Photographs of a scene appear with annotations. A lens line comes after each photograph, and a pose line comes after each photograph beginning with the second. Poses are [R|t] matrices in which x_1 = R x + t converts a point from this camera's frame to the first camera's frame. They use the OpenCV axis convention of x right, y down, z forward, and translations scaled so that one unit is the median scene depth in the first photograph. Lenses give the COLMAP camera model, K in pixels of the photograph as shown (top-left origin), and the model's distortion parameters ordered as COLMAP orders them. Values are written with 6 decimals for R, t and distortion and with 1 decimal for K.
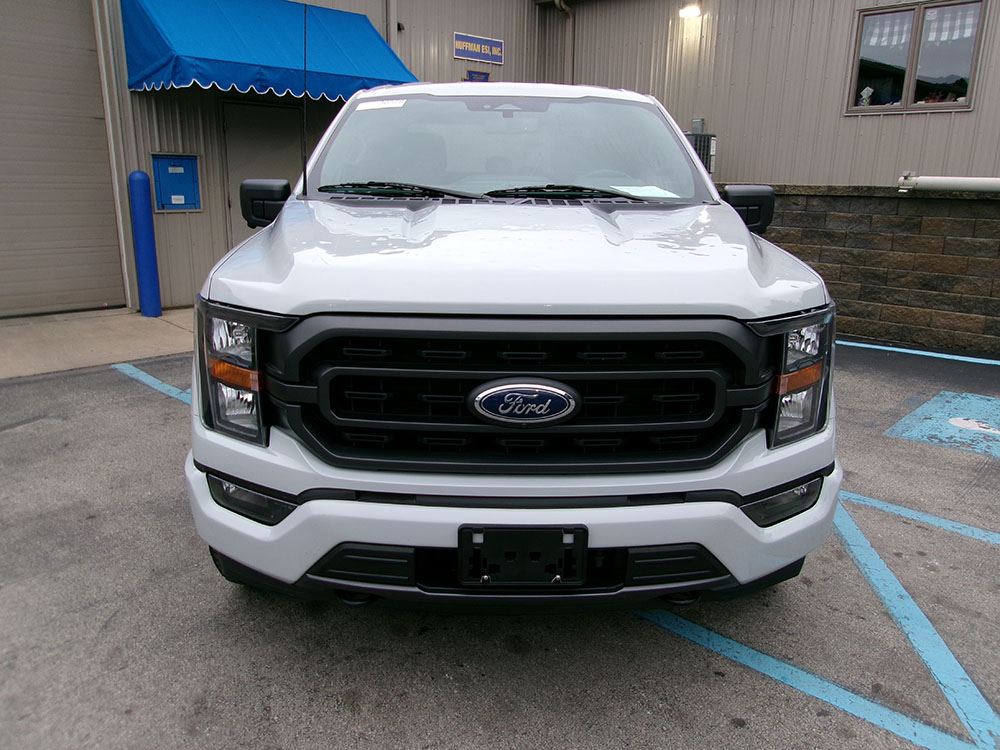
lens RADIAL K [[776.5, 0, 502.5], [0, 776.5, 374.4], [0, 0, 1]] dist [-0.018506, 0.022233]
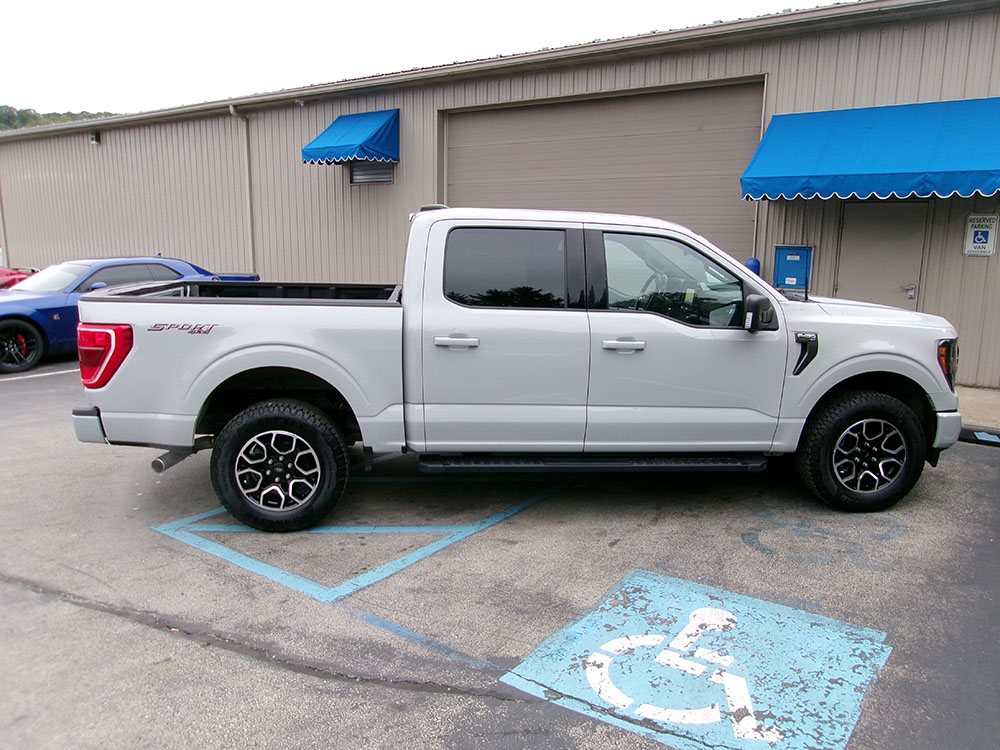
lens RADIAL K [[776.5, 0, 503.3], [0, 776.5, 372.4], [0, 0, 1]] dist [-0.018506, 0.022233]
pose [[0.139047, 0.168941, -0.975769, 0.882695], [-0.247441, 0.960013, 0.130953, -0.152346], [0.958874, 0.223237, 0.175290, 0.418477]]
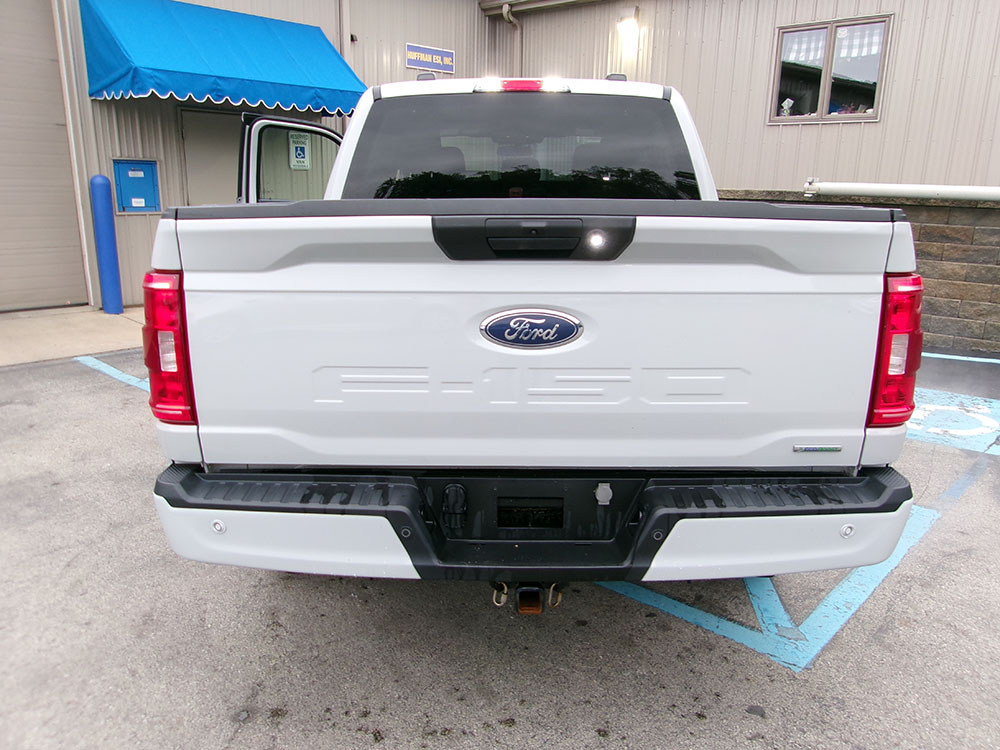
lens RADIAL K [[776.5, 0, 505.7], [0, 776.5, 374.8], [0, 0, 1]] dist [-0.018506, 0.022233]
pose [[0.999209, -0.007575, 0.039050, 0.040901], [0.007620, 0.999970, -0.000994, 0.014493], [-0.039041, 0.001291, 0.999237, -0.076953]]
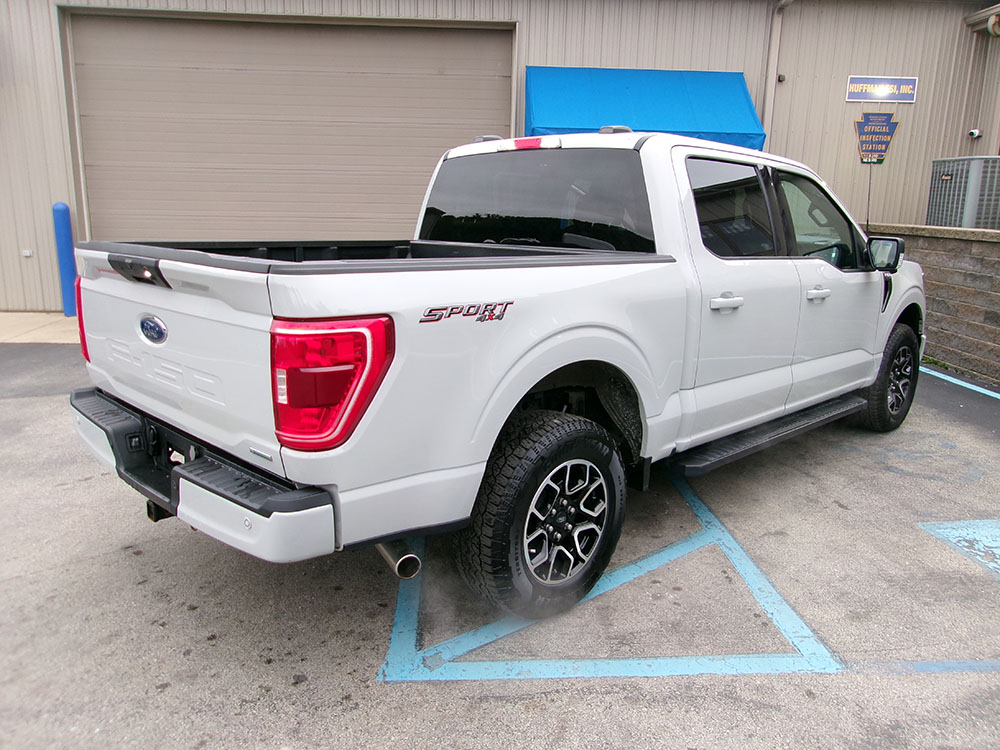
lens RADIAL K [[776.5, 0, 507.2], [0, 776.5, 373.4], [0, 0, 1]] dist [-0.018506, 0.022233]
pose [[0.740064, 0.148456, -0.655947, 0.463457], [-0.175459, 0.984175, 0.024782, -0.020731], [0.649245, 0.096752, 0.754400, 0.006600]]
